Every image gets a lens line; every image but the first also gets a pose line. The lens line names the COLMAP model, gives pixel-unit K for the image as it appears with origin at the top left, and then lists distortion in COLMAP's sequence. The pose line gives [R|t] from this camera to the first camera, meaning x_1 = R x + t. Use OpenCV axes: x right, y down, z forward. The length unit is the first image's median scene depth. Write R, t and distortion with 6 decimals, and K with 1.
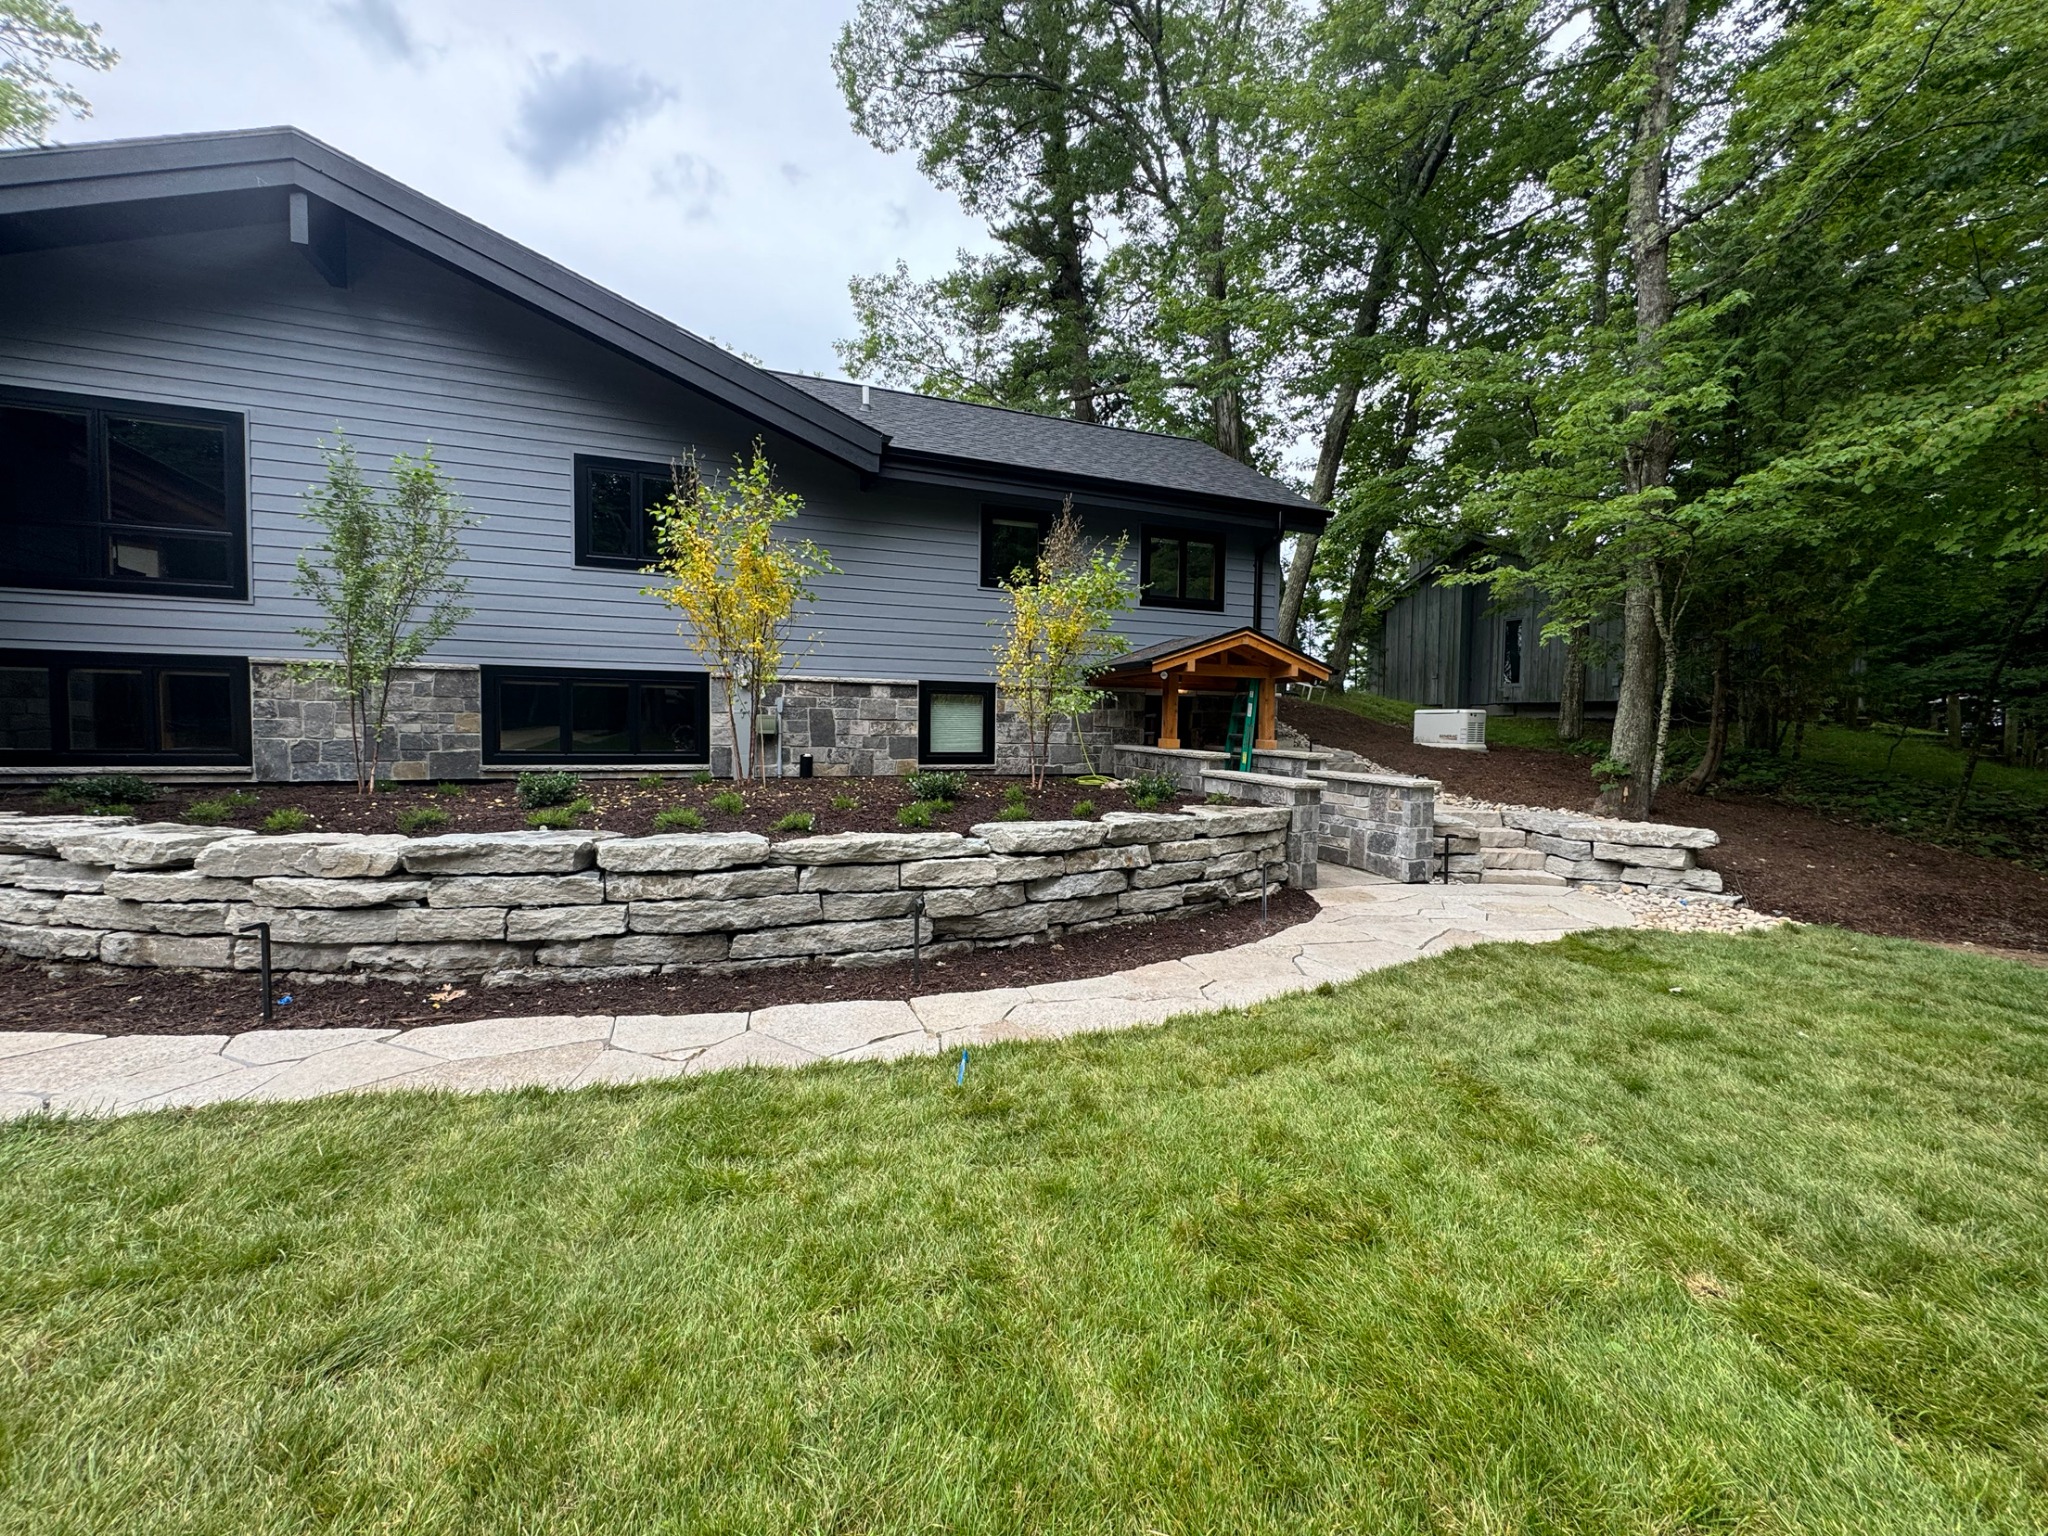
lens RADIAL K [[812.8, 0, 1022.3], [0, 812.8, 763.9], [0, 0, 1]] dist [-0.002939, -0.000932]
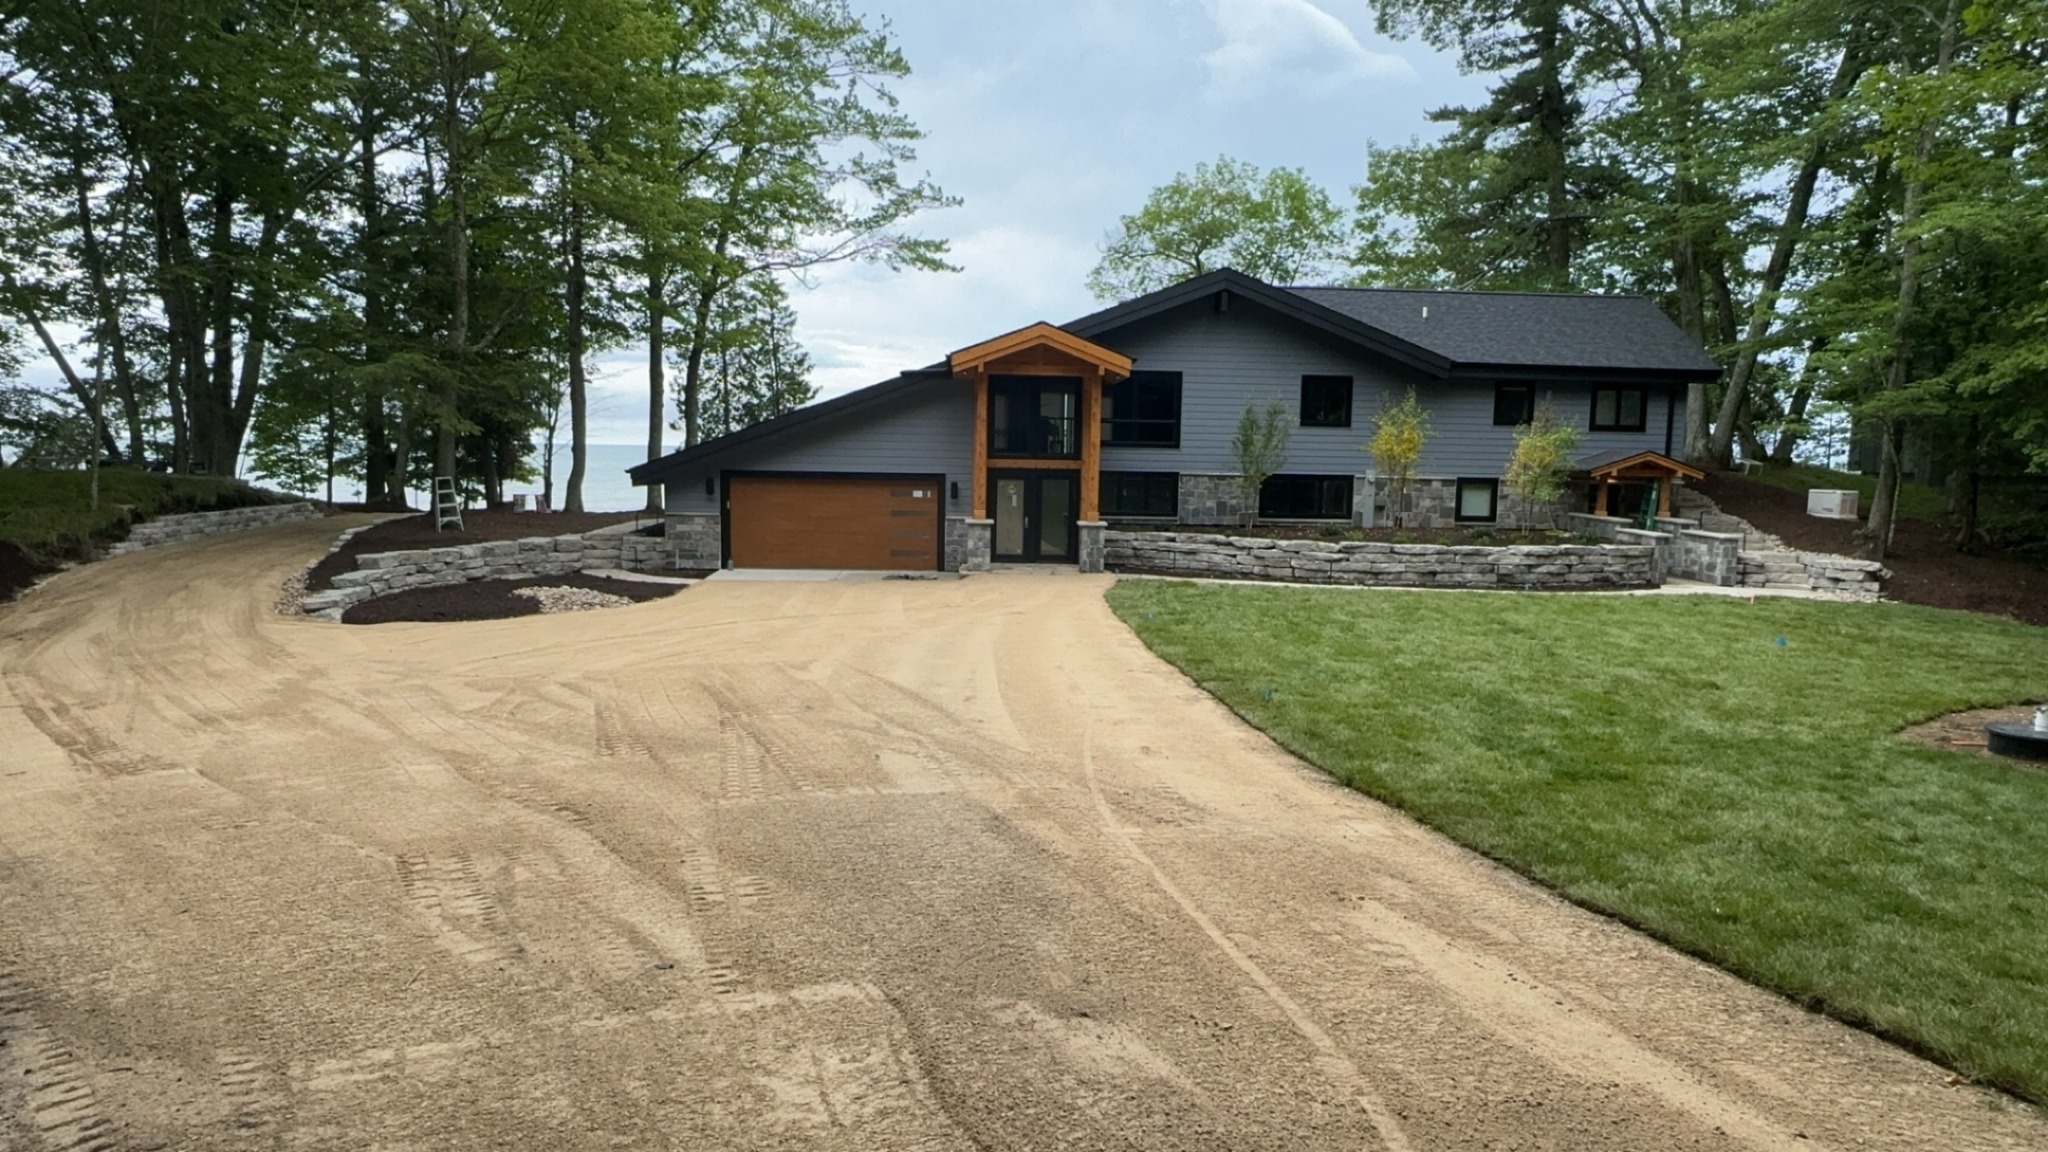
lens RADIAL K [[1235.4, 0, 1023.1], [0, 1235.4, 594.1], [0, 0, 1]] dist [0.000327, -0.000827]
pose [[0.951646, 0.039052, -0.304703, -0.242550], [-0.019327, 0.997533, 0.067487, -0.008023], [0.306587, -0.058335, 0.950053, -2.461742]]
